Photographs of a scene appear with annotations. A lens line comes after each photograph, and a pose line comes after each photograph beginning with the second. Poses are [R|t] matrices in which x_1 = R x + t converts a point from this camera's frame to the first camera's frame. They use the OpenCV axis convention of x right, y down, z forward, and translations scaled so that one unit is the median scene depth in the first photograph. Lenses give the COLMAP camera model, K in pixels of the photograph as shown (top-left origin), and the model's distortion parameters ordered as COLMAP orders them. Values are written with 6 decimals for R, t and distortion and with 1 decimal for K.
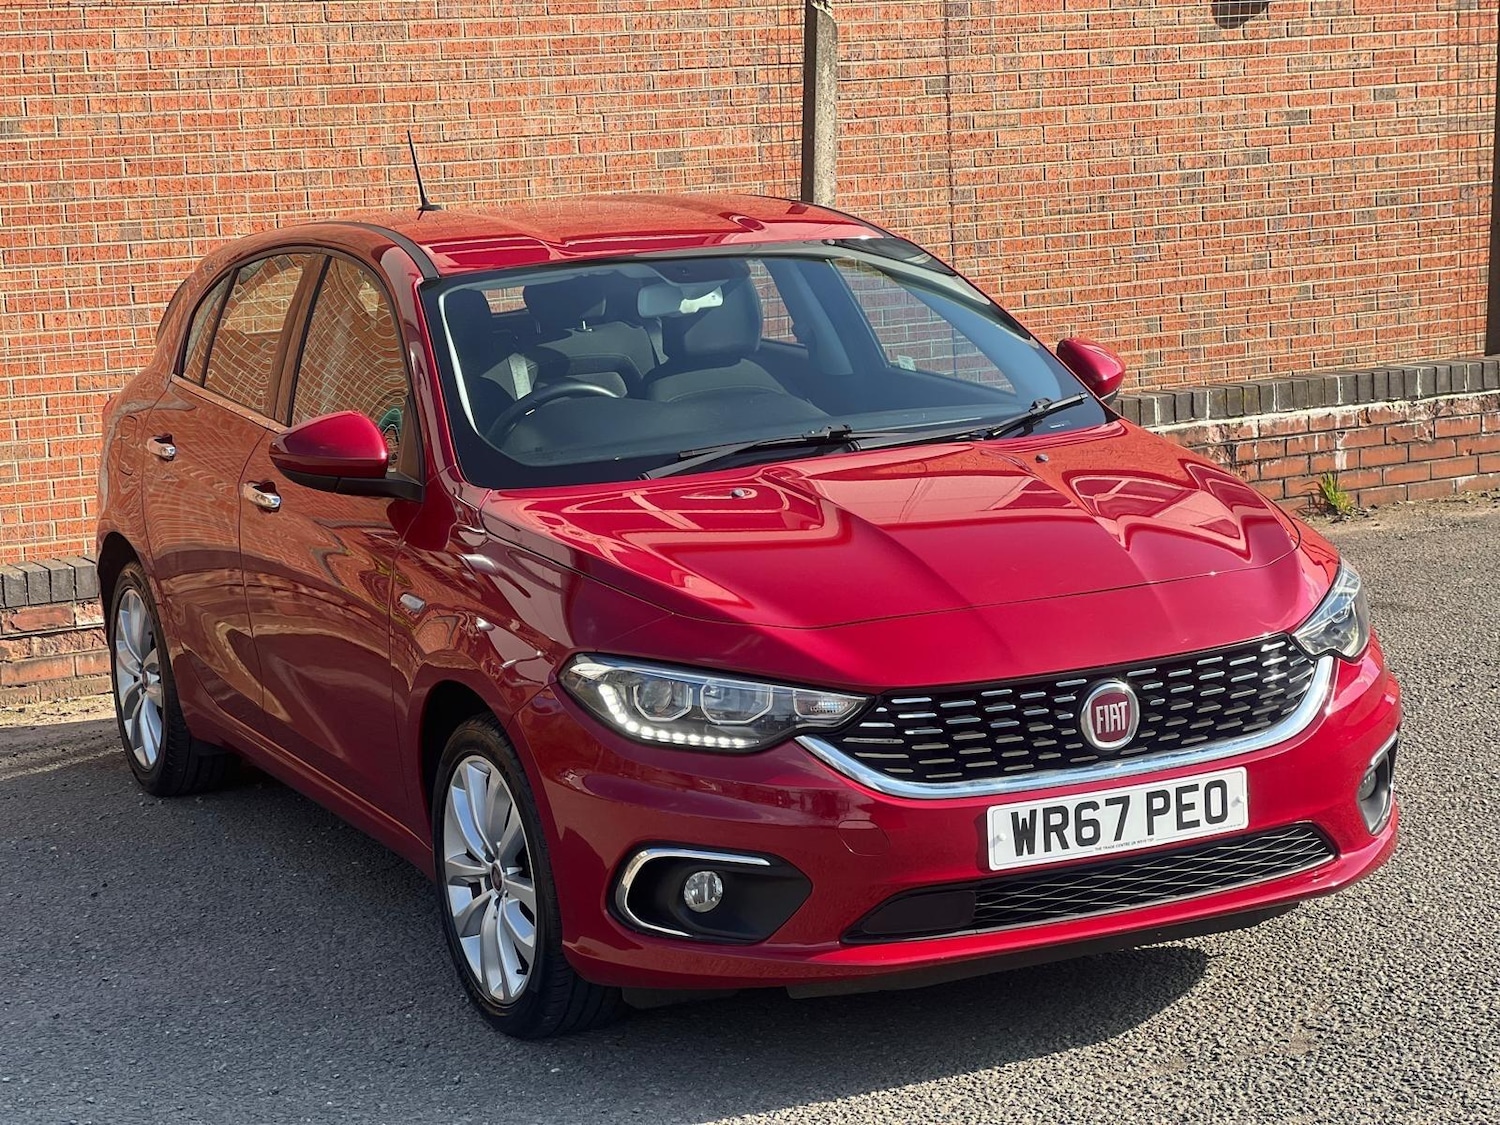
lens RADIAL K [[3115.1, 0, 714.3], [0, 3115.1, 467.4], [0, 0, 1]] dist [-0.189442, 6.555748]
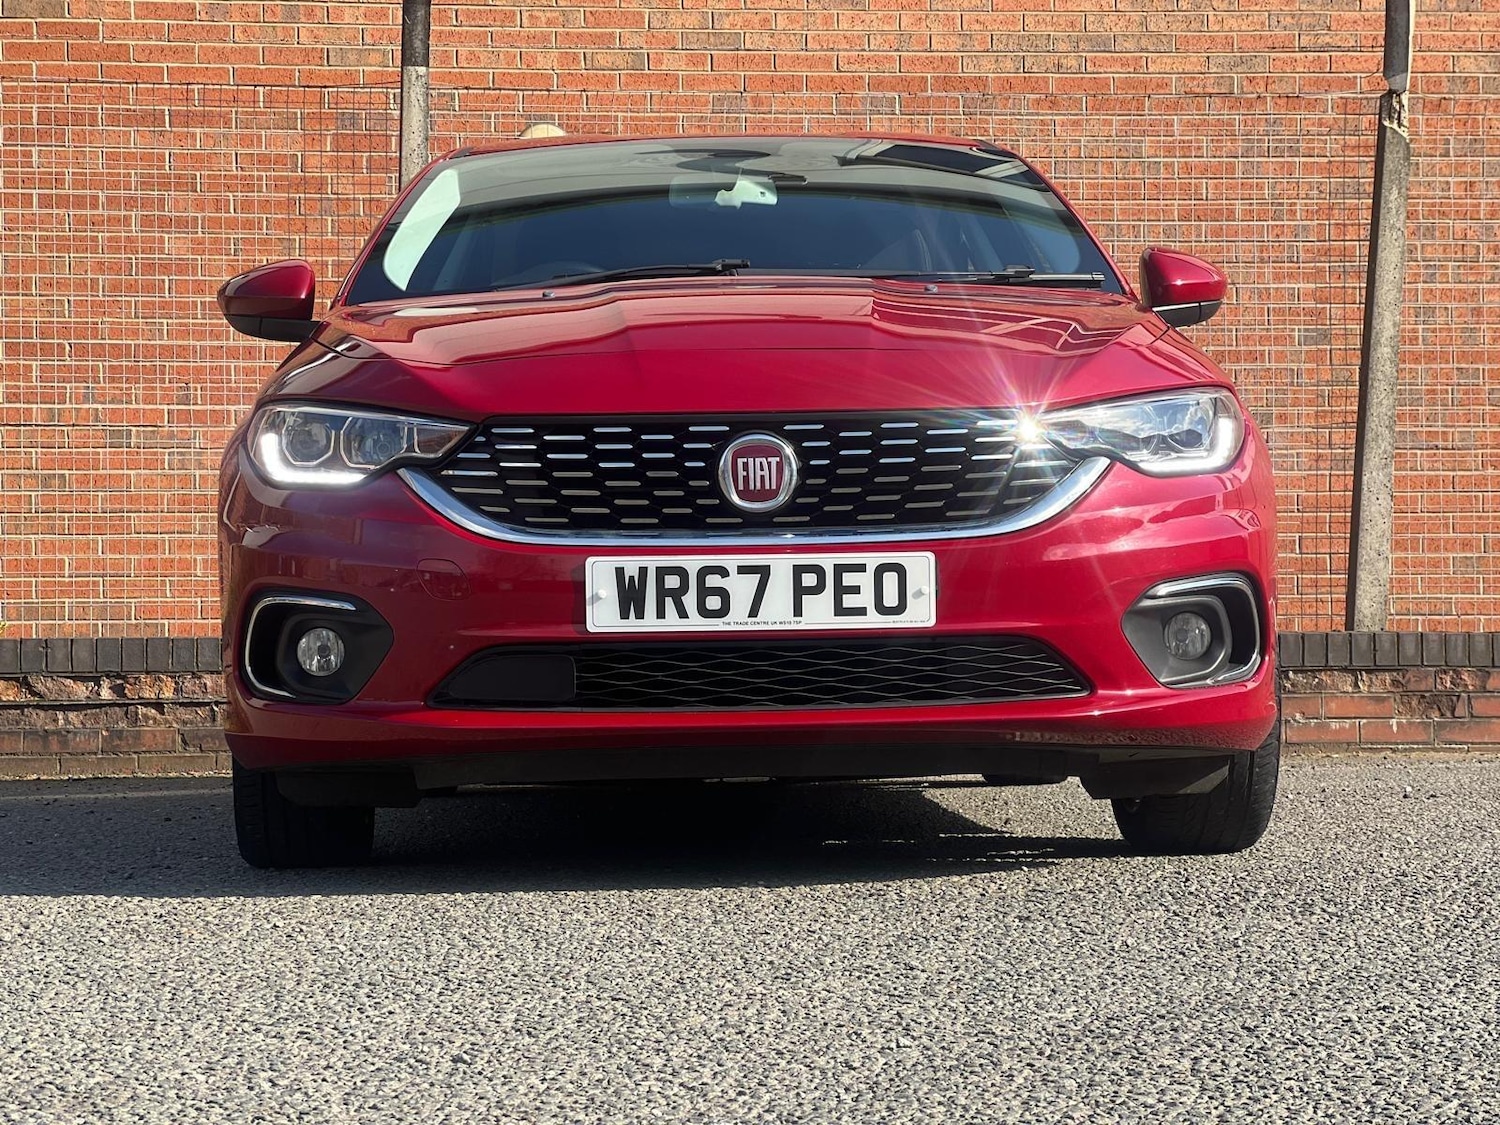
lens RADIAL K [[3087.1, 0, 740.5], [0, 3087.1, 501.7], [0, 0, 1]] dist [0.027949, 1.735343]
pose [[0.924093, 0.031989, -0.380826, 0.445156], [-0.085171, 0.988667, -0.123625, 0.192644], [0.372555, 0.146676, 0.916345, 0.223751]]
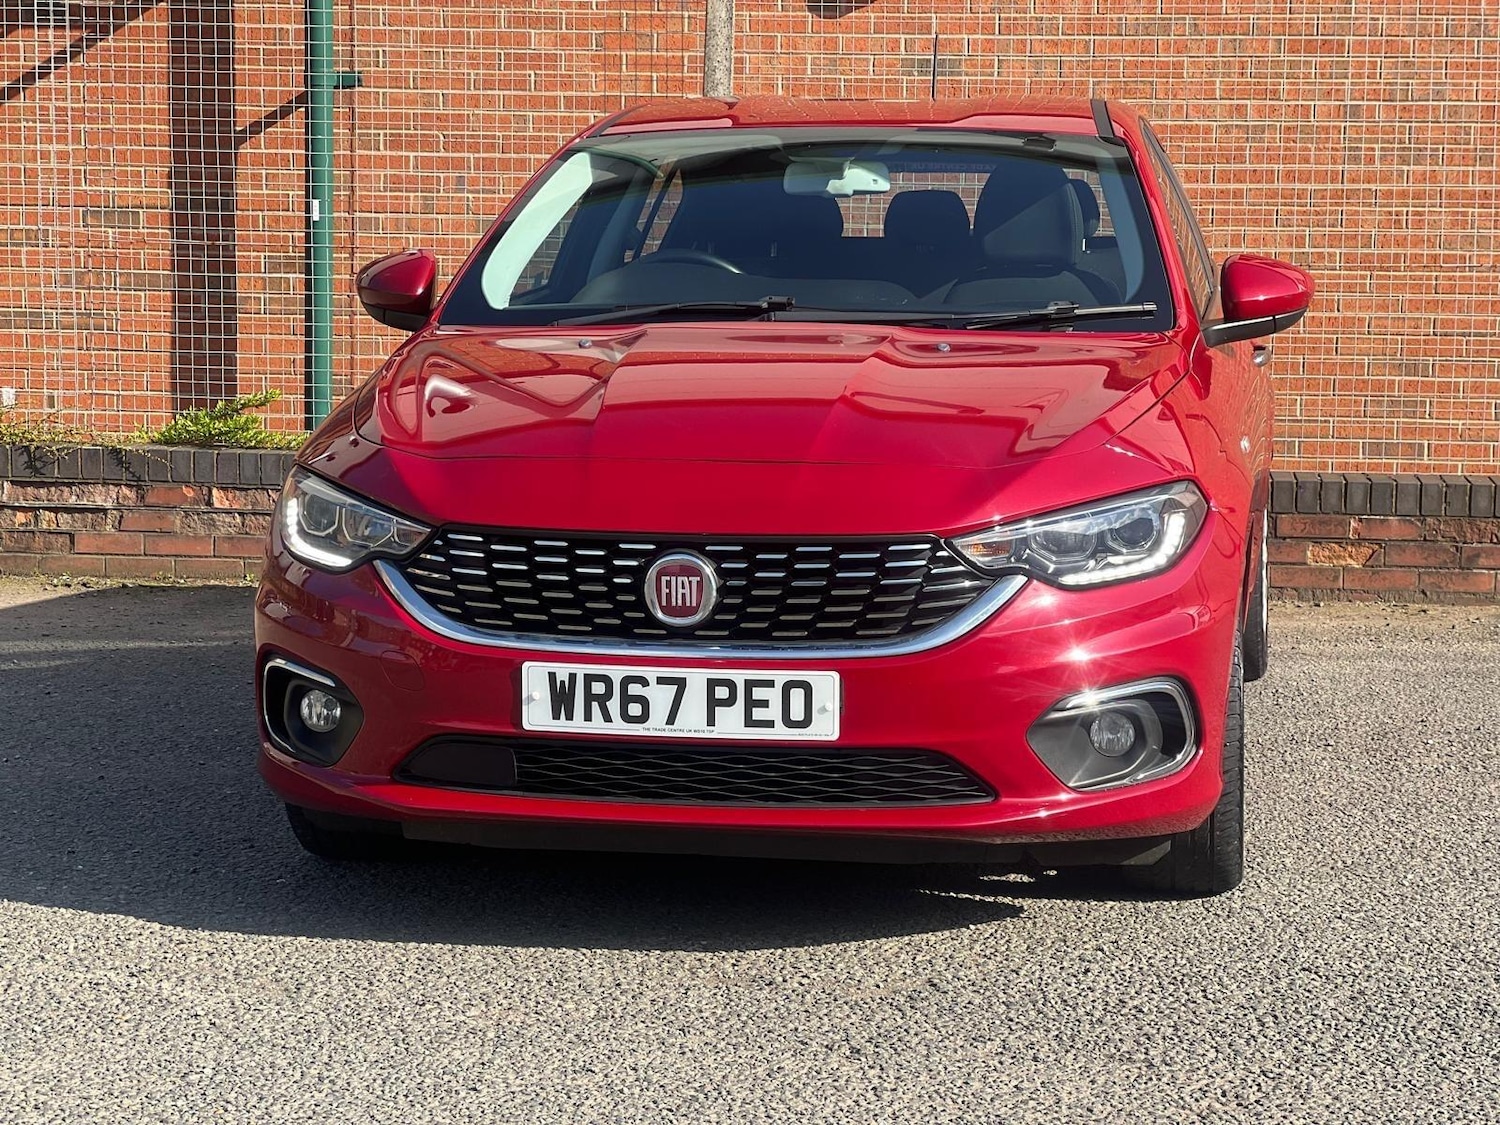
lens RADIAL K [[3087.1, 0, 740.5], [0, 3087.1, 501.7], [0, 0, 1]] dist [0.027949, 1.735343]
pose [[0.830309, 0.118585, -0.544540, 0.634670], [-0.120682, 0.992174, 0.032053, 0.022736], [0.544079, 0.039102, 0.838122, 0.244938]]
